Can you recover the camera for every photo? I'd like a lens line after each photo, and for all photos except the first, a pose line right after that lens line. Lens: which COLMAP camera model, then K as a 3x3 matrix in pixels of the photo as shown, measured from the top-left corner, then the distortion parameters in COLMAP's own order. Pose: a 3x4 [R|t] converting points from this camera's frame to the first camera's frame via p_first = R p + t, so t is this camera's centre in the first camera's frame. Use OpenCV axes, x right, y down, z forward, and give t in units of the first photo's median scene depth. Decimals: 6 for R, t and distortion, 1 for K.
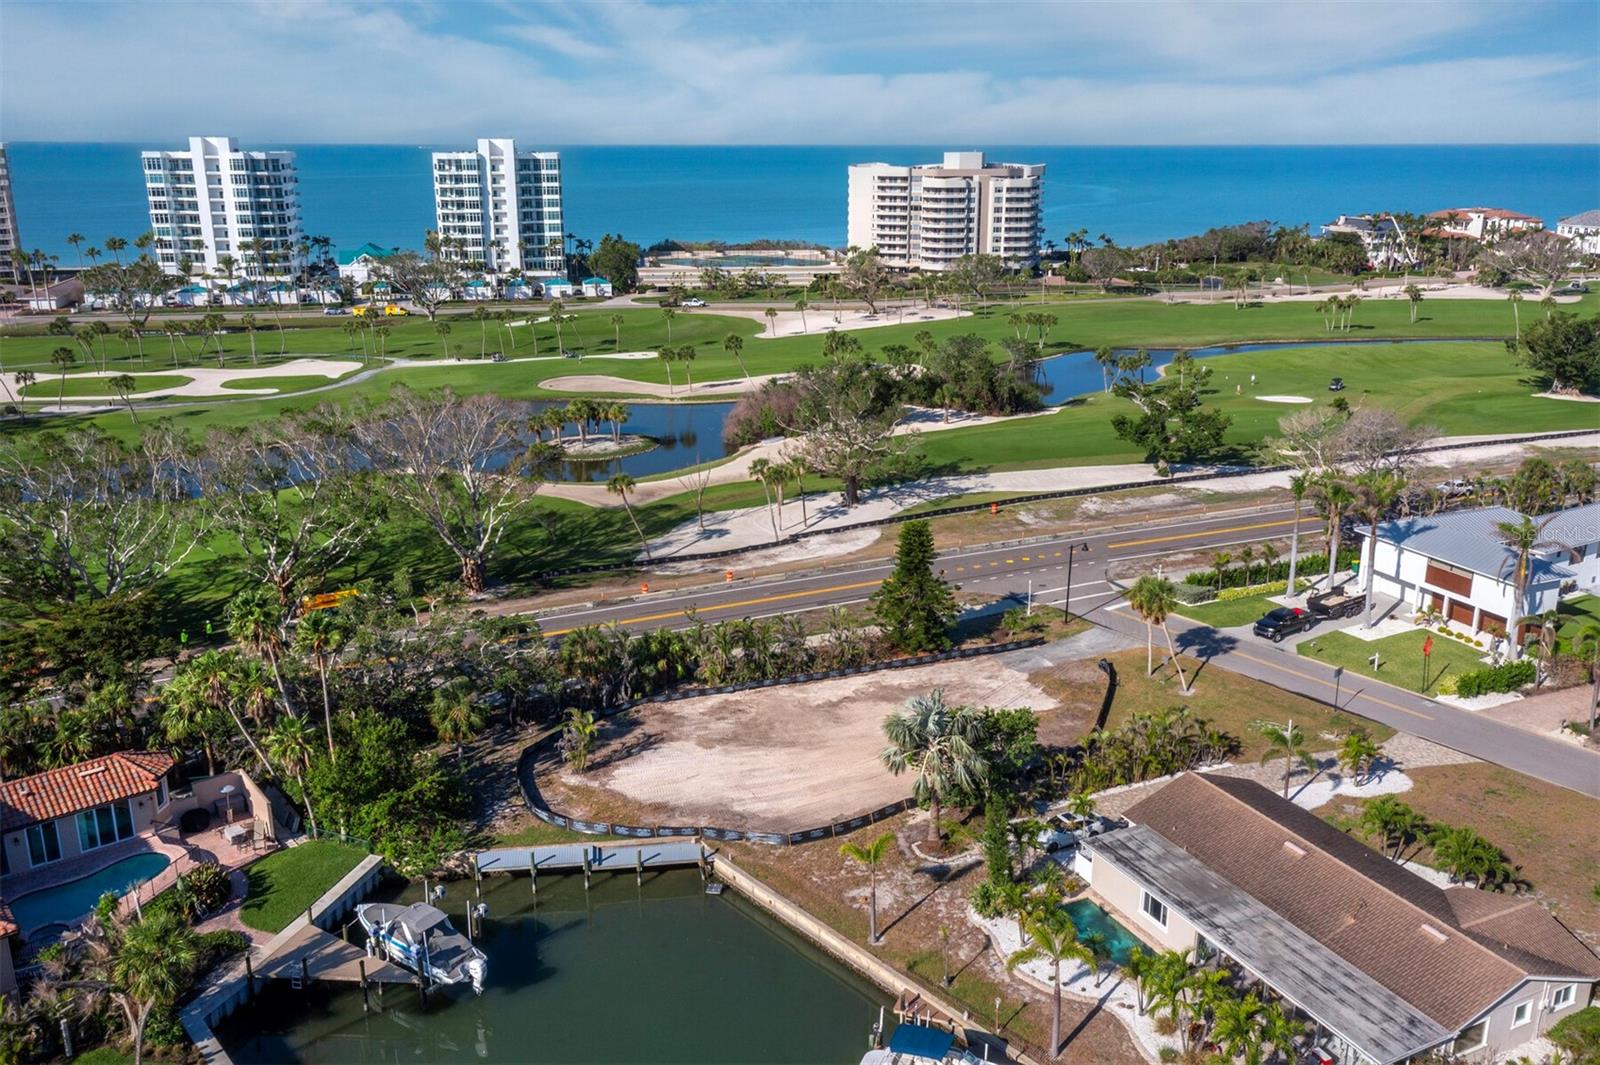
lens RADIAL K [[1295.3, 0, 800.0], [0, 1295.3, 532.5], [0, 0, 1]] dist [-0.005799, 0.046920]
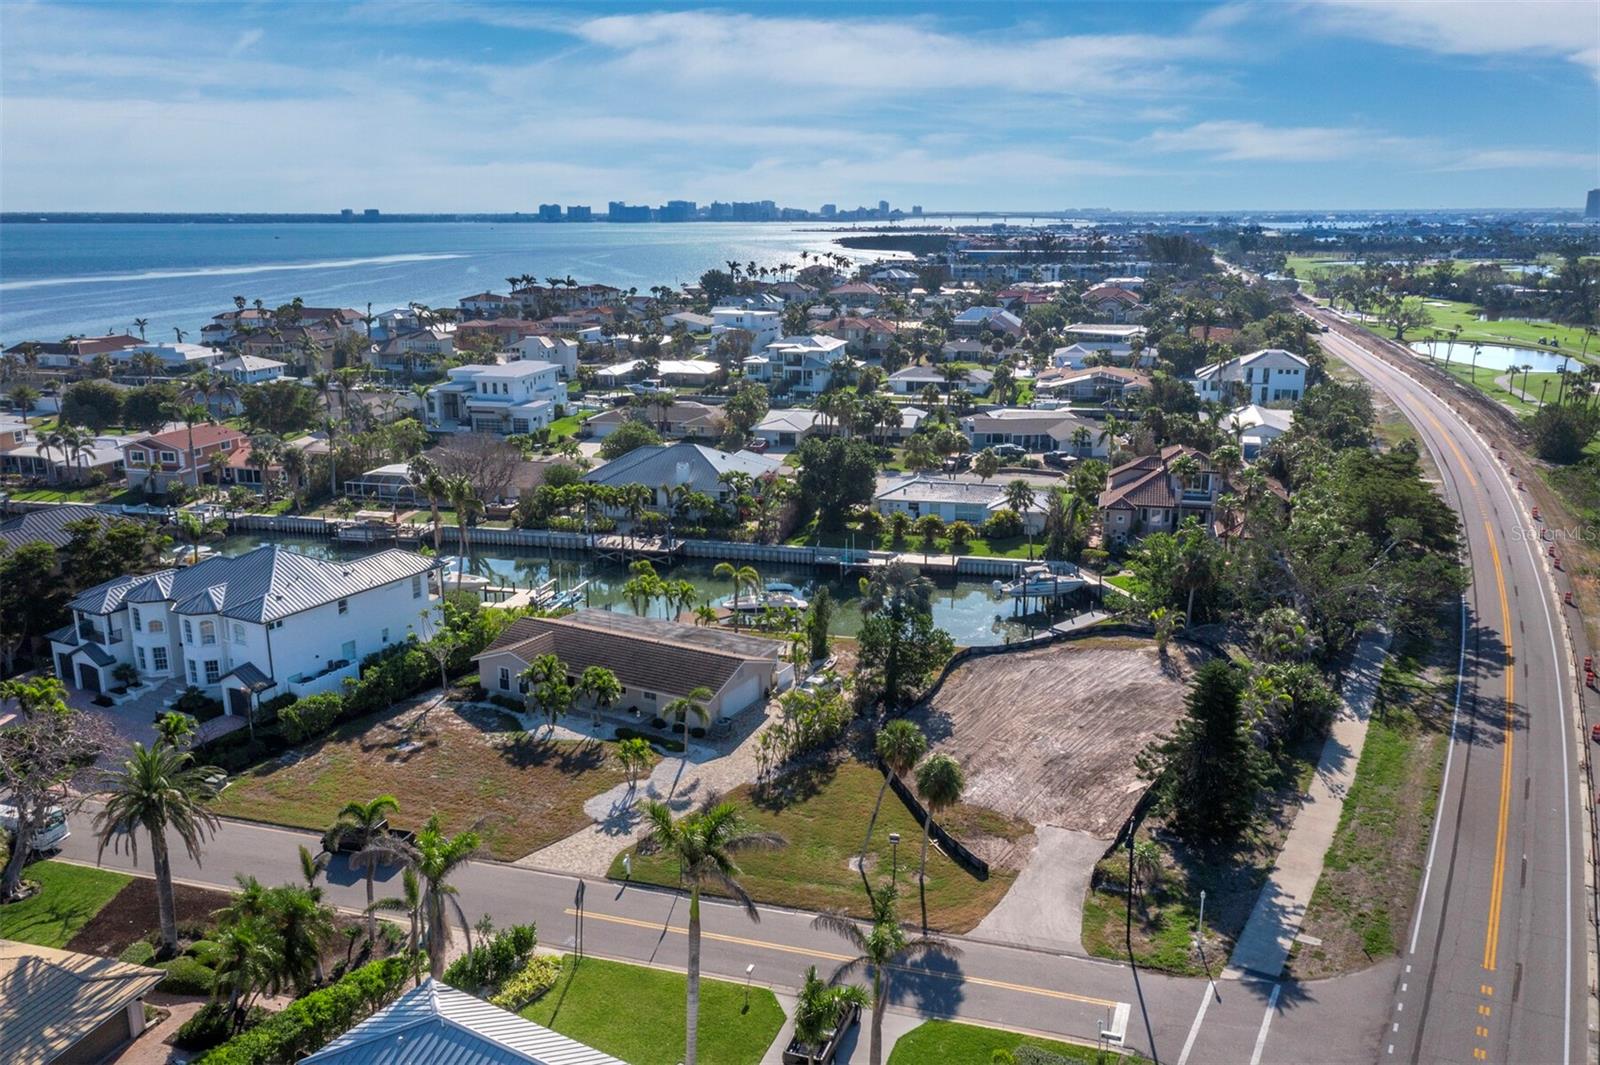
lens RADIAL K [[1295.3, 0, 800.0], [0, 1295.3, 532.5], [0, 0, 1]] dist [-0.005799, 0.046920]
pose [[-0.815305, 0.143768, -0.560900, 0.422454], [-0.163601, 0.872021, 0.461318, -0.230478], [0.555439, 0.467878, -0.687443, 0.819945]]
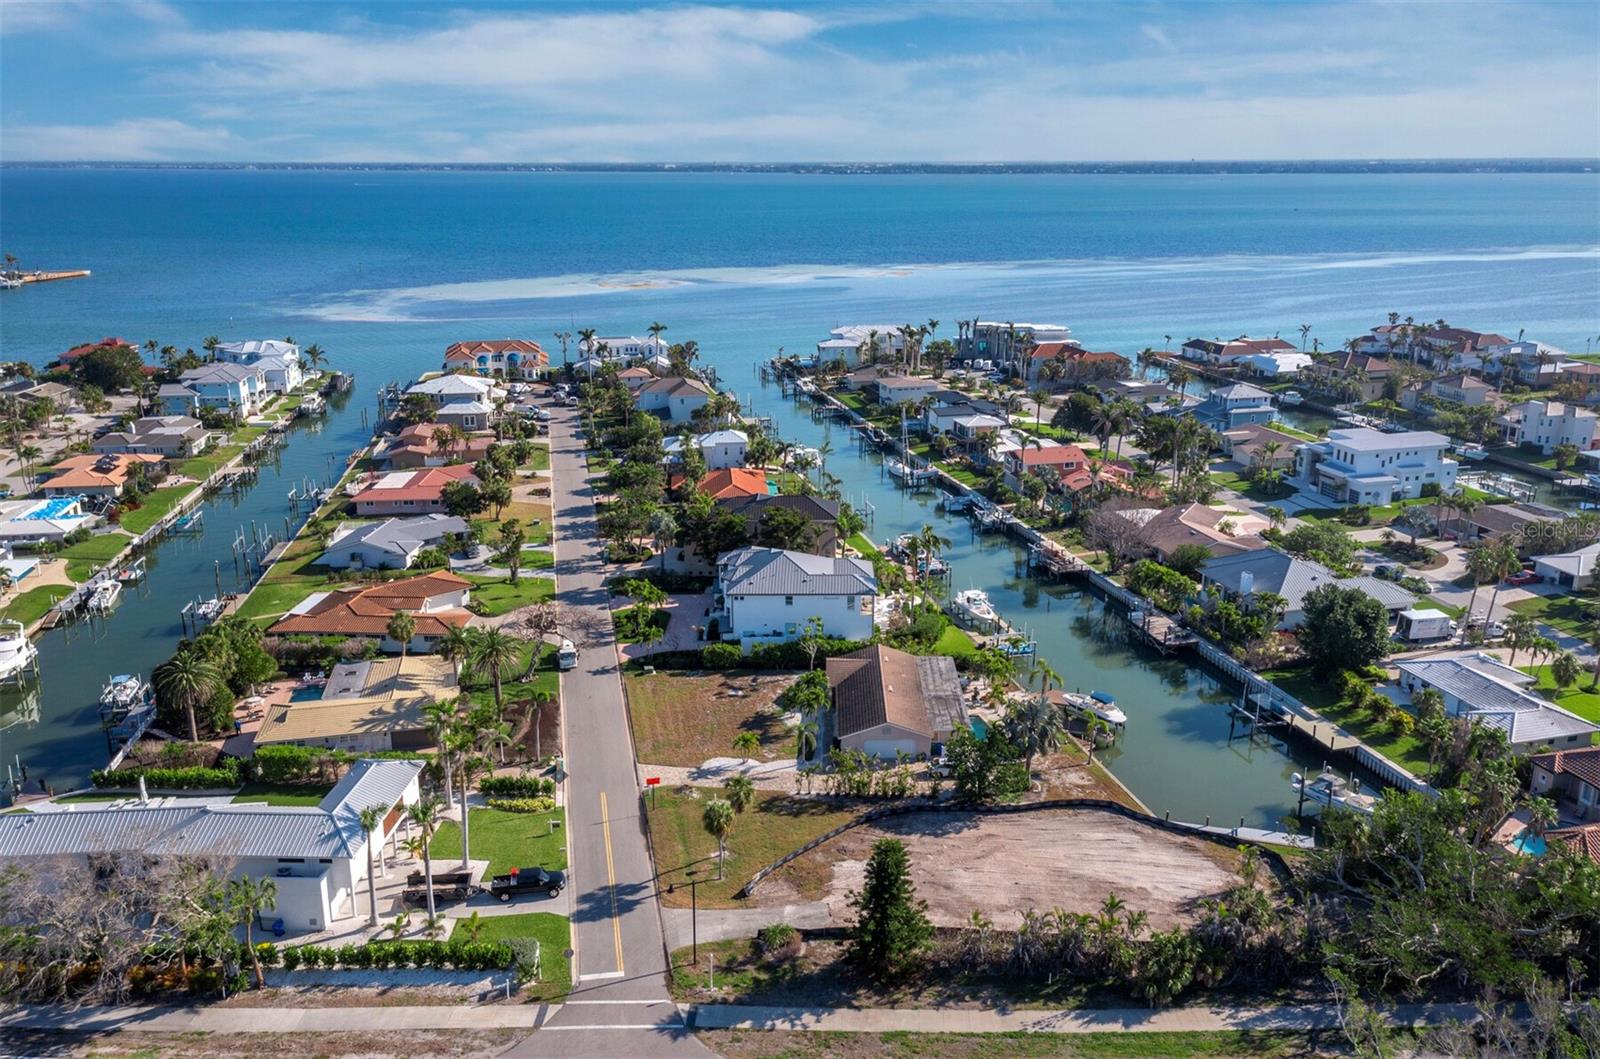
lens RADIAL K [[1295.3, 0, 800.0], [0, 1295.3, 529.5], [0, 0, 1]] dist [-0.005799, 0.046920]
pose [[-0.894461, -0.112879, 0.432663, -0.137311], [0.141030, 0.847006, 0.512535, -0.412177], [-0.424323, 0.519461, -0.741694, 0.973144]]
